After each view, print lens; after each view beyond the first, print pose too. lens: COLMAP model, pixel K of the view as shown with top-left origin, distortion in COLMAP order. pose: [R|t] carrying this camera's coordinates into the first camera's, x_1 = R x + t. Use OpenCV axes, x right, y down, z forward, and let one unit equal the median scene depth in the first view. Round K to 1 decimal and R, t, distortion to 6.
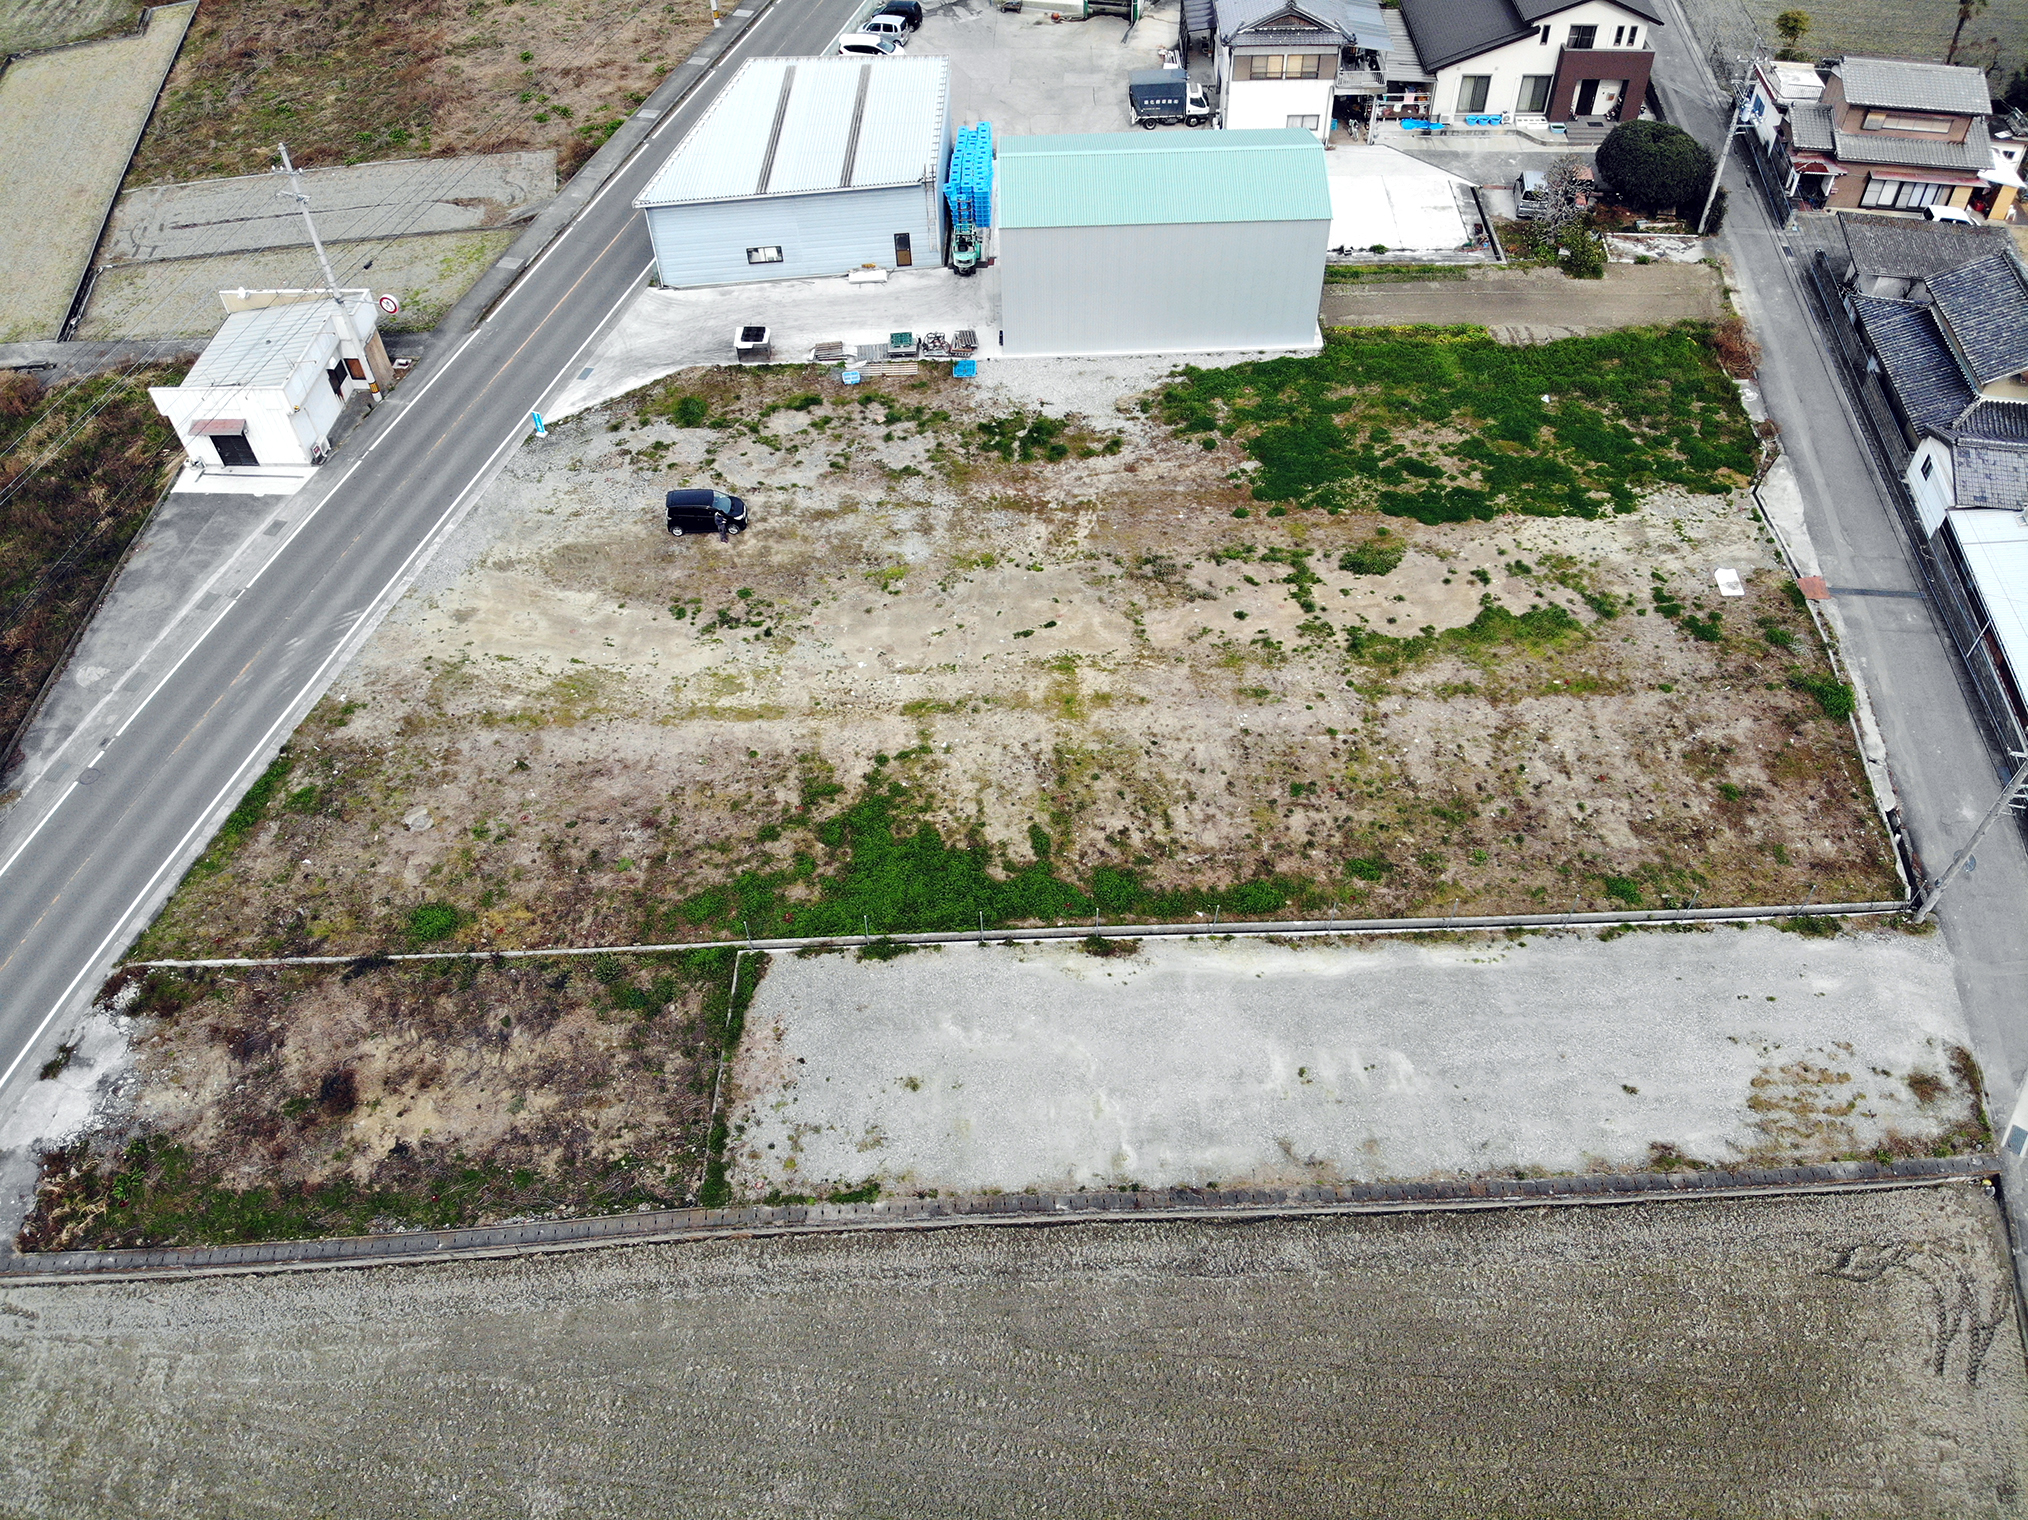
lens RADIAL K [[1497.0, 0, 1014.0], [0, 1497.0, 760.0], [0, 0, 1]] dist [0.037747, -0.145571]
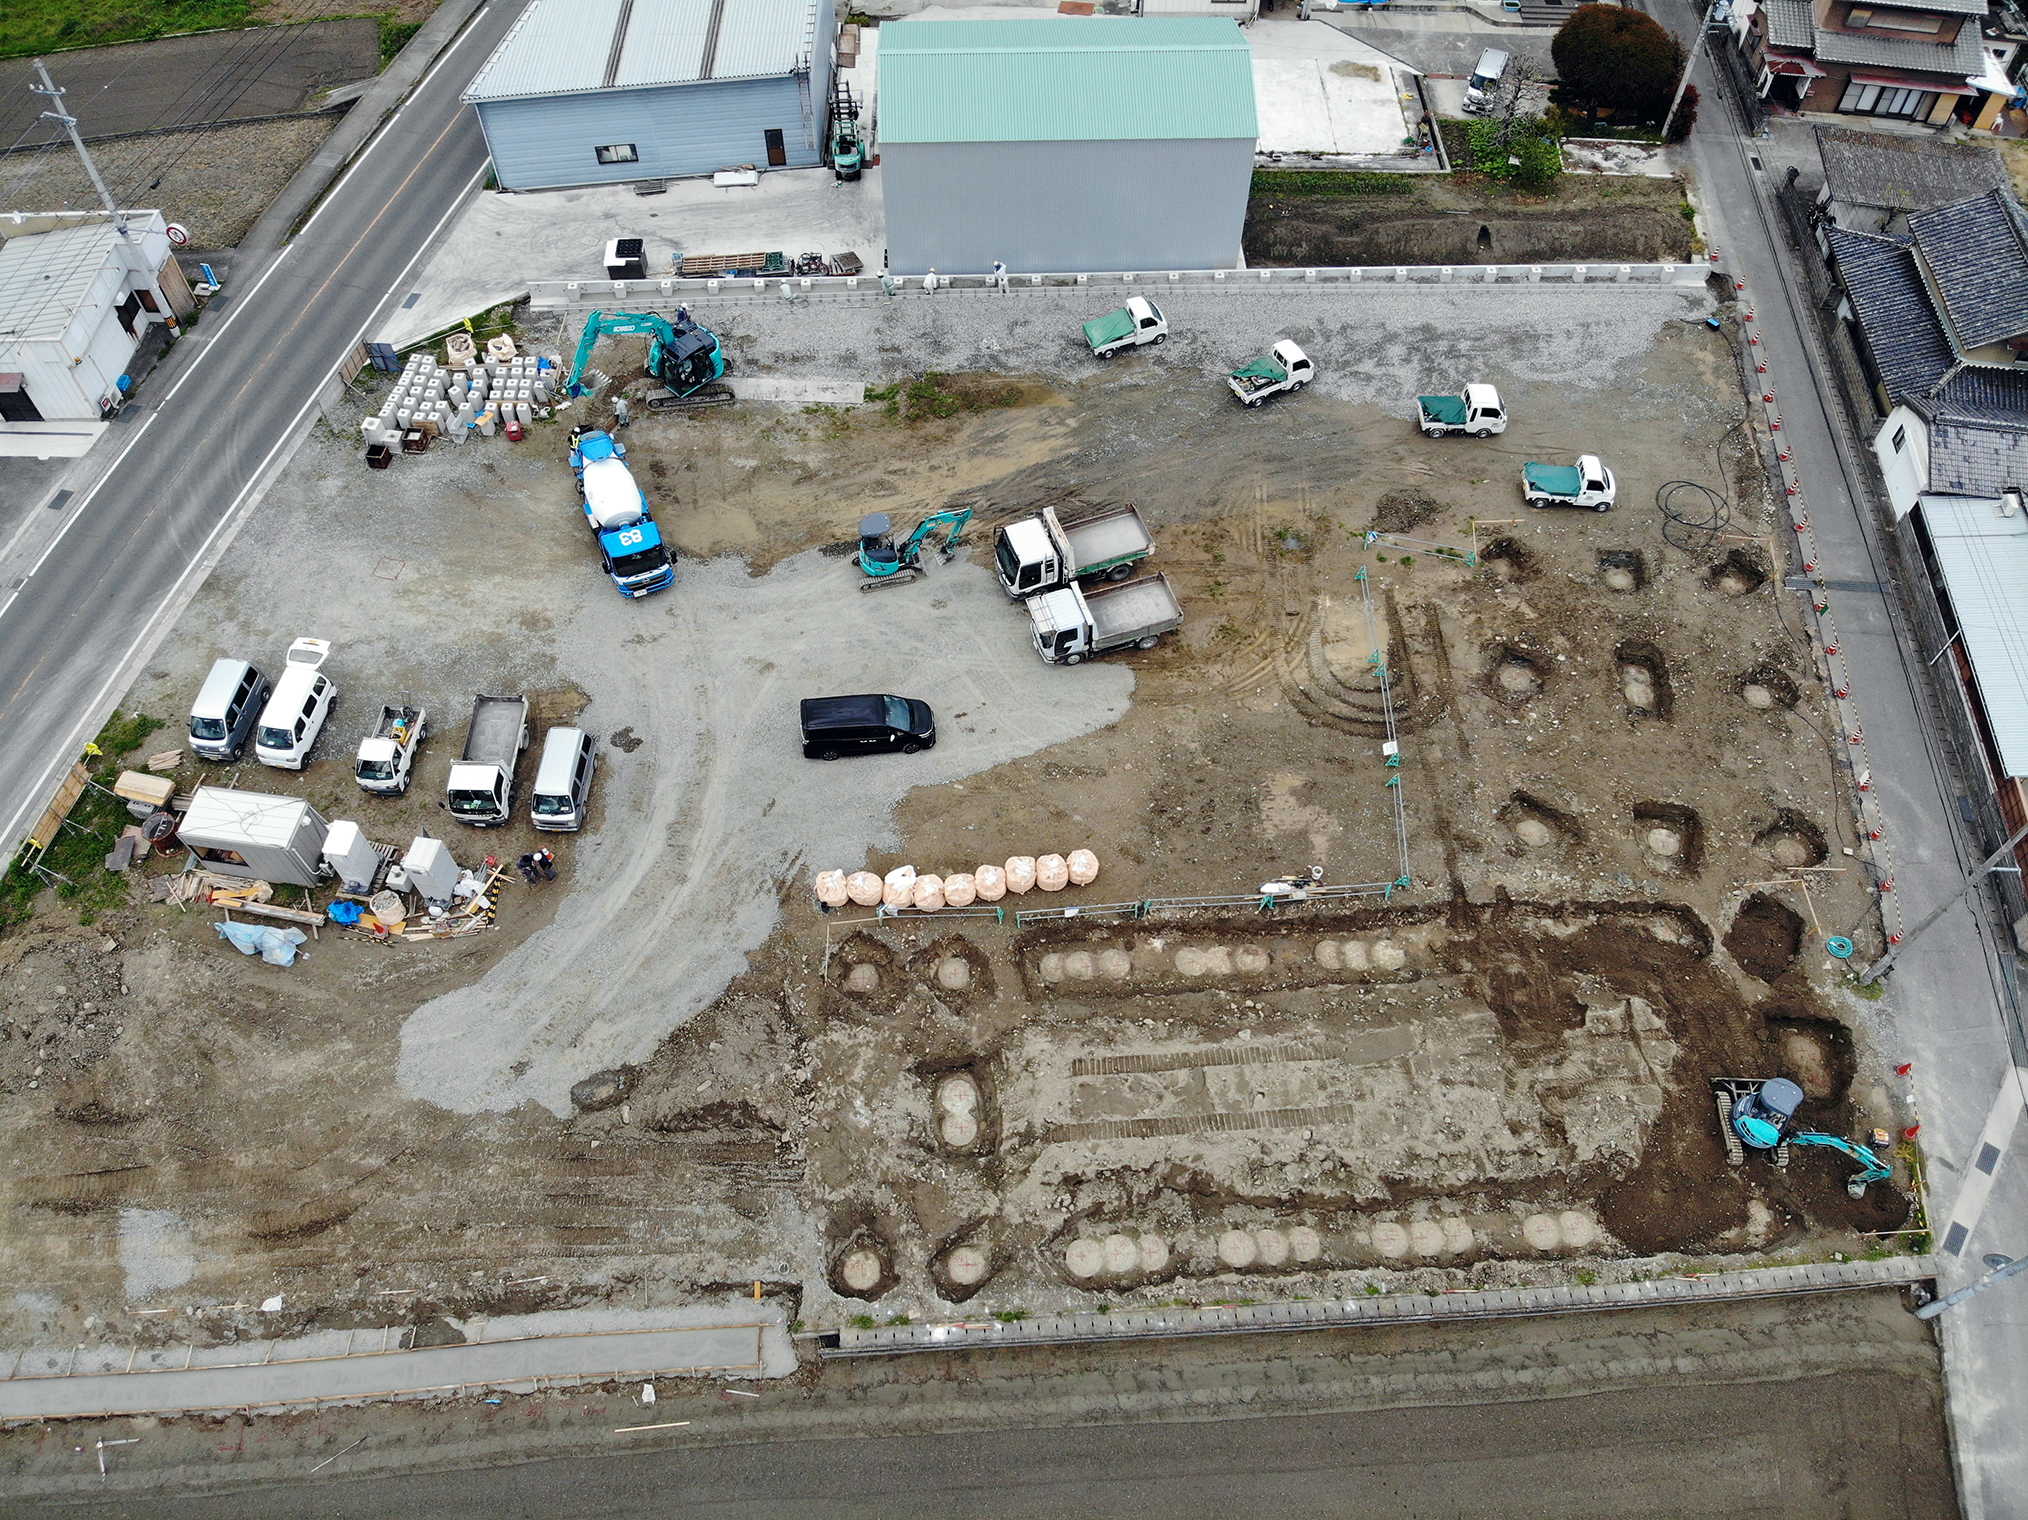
lens RADIAL K [[1523.8, 0, 1014.0], [0, 1523.8, 760.0], [0, 0, 1]] dist [0.007046, -0.109027]
pose [[0.998807, -0.007871, 0.048190, 0.020692], [0.001984, 0.992650, 0.121003, -0.095766], [-0.048788, -0.120763, 0.991482, 0.070792]]
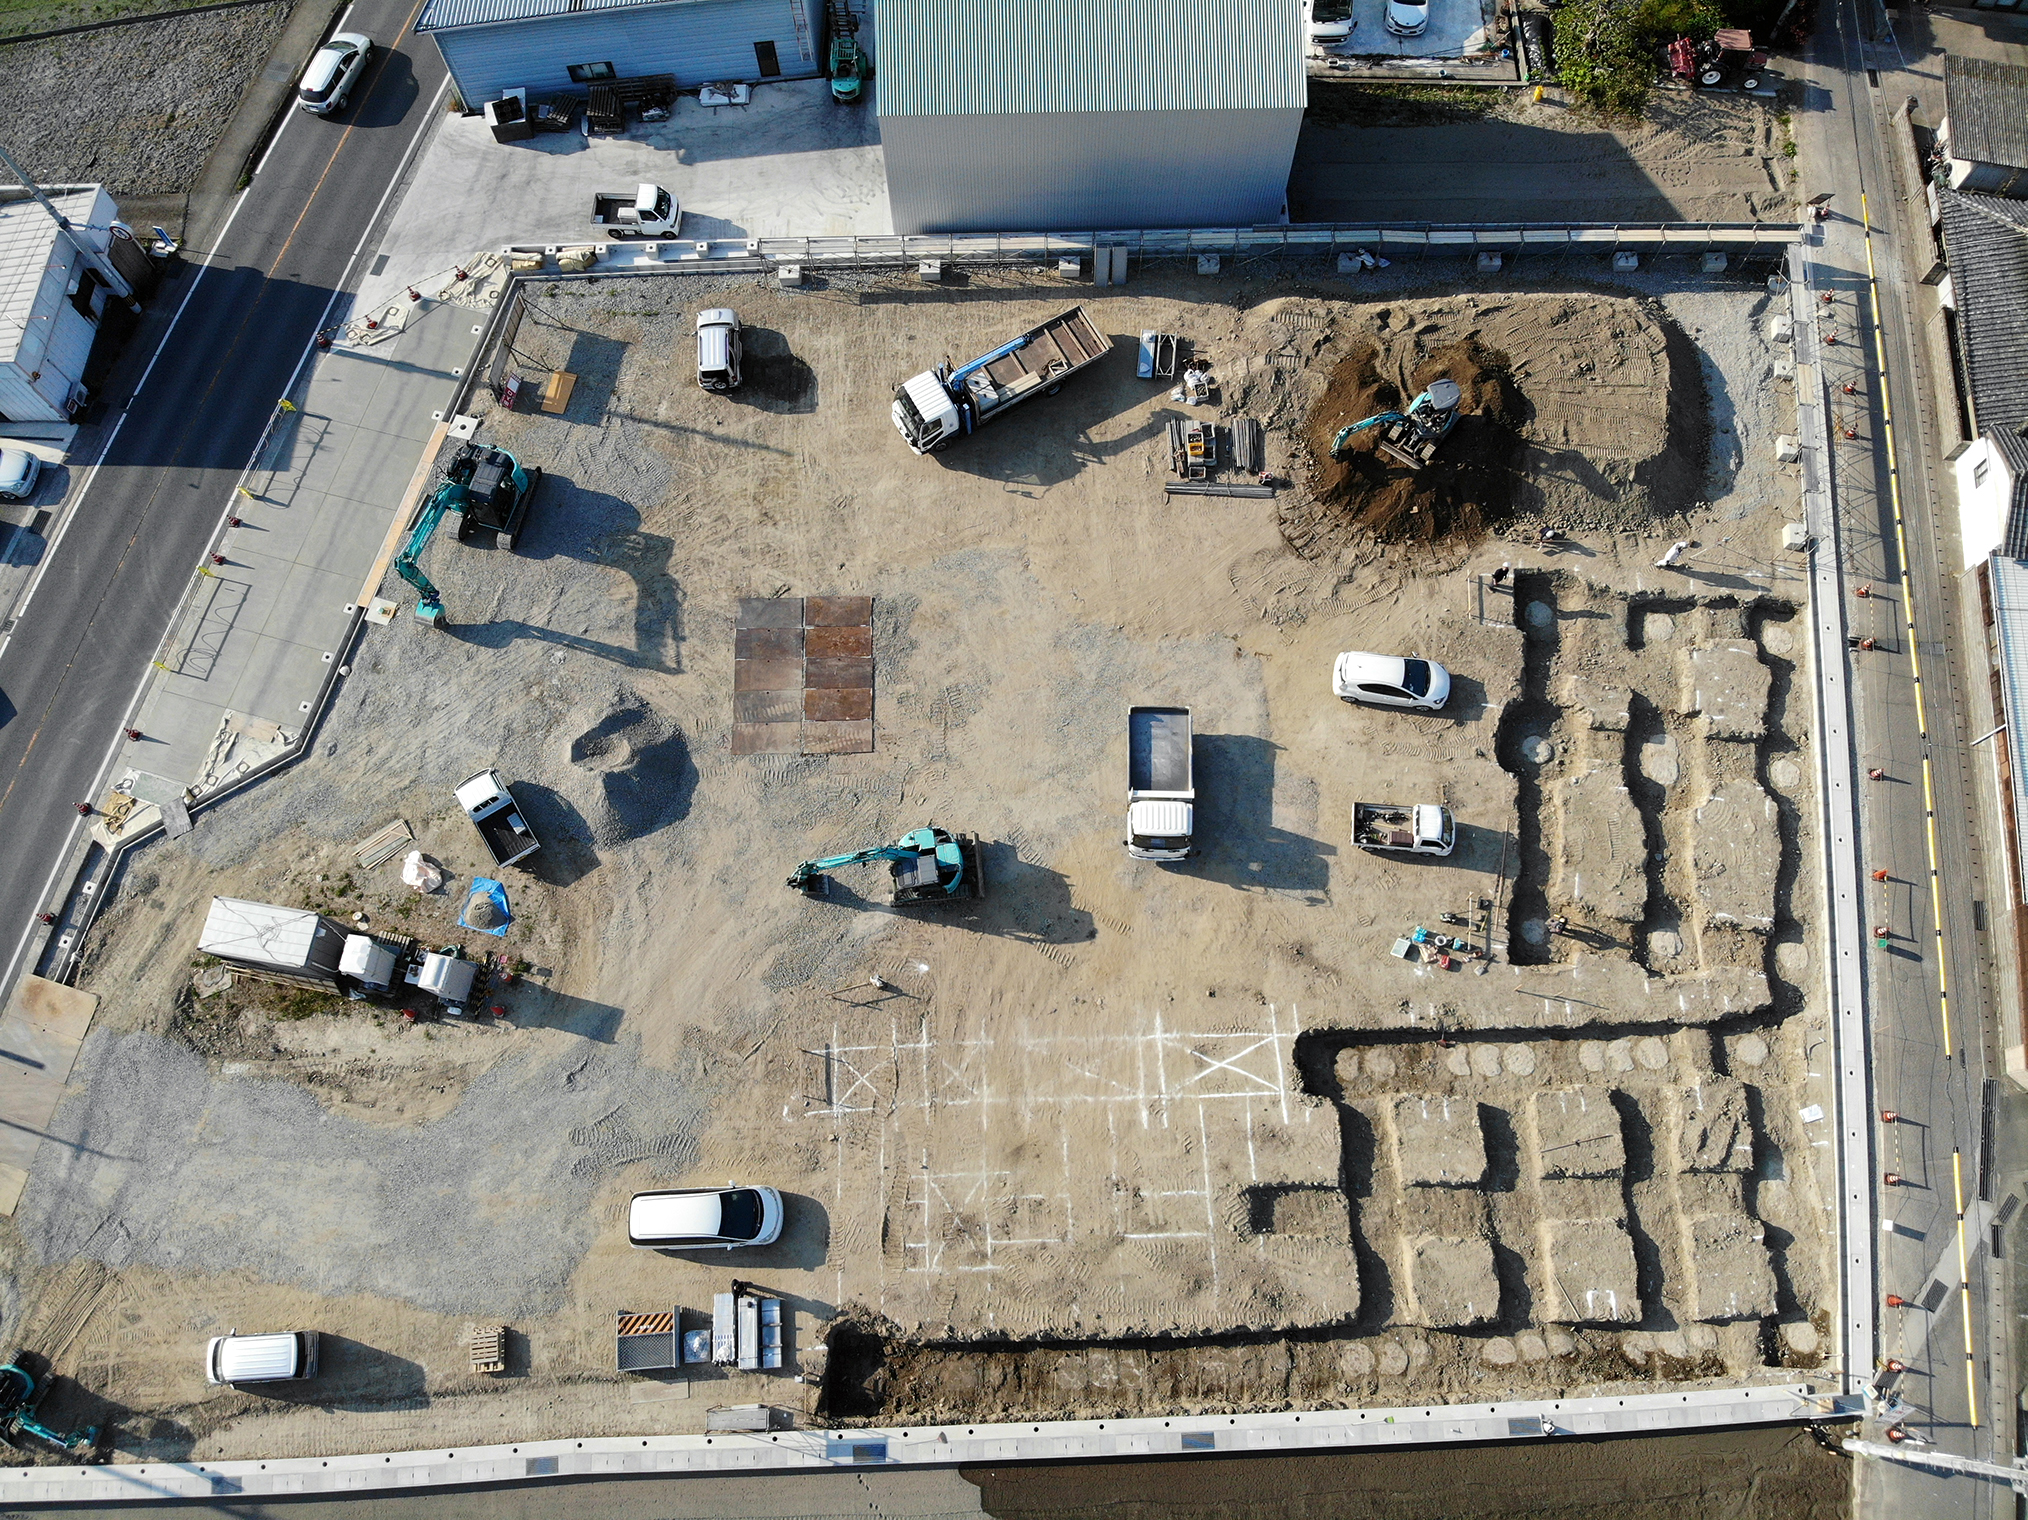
lens RADIAL K [[1523.8, 0, 1014.0], [0, 1523.8, 760.0], [0, 0, 1]] dist [0.007046, -0.109027]
pose [[0.999853, -0.006674, 0.015776, 0.041836], [0.000389, 0.929592, 0.368590, -0.304506], [-0.017125, -0.368530, 0.929458, 0.131891]]
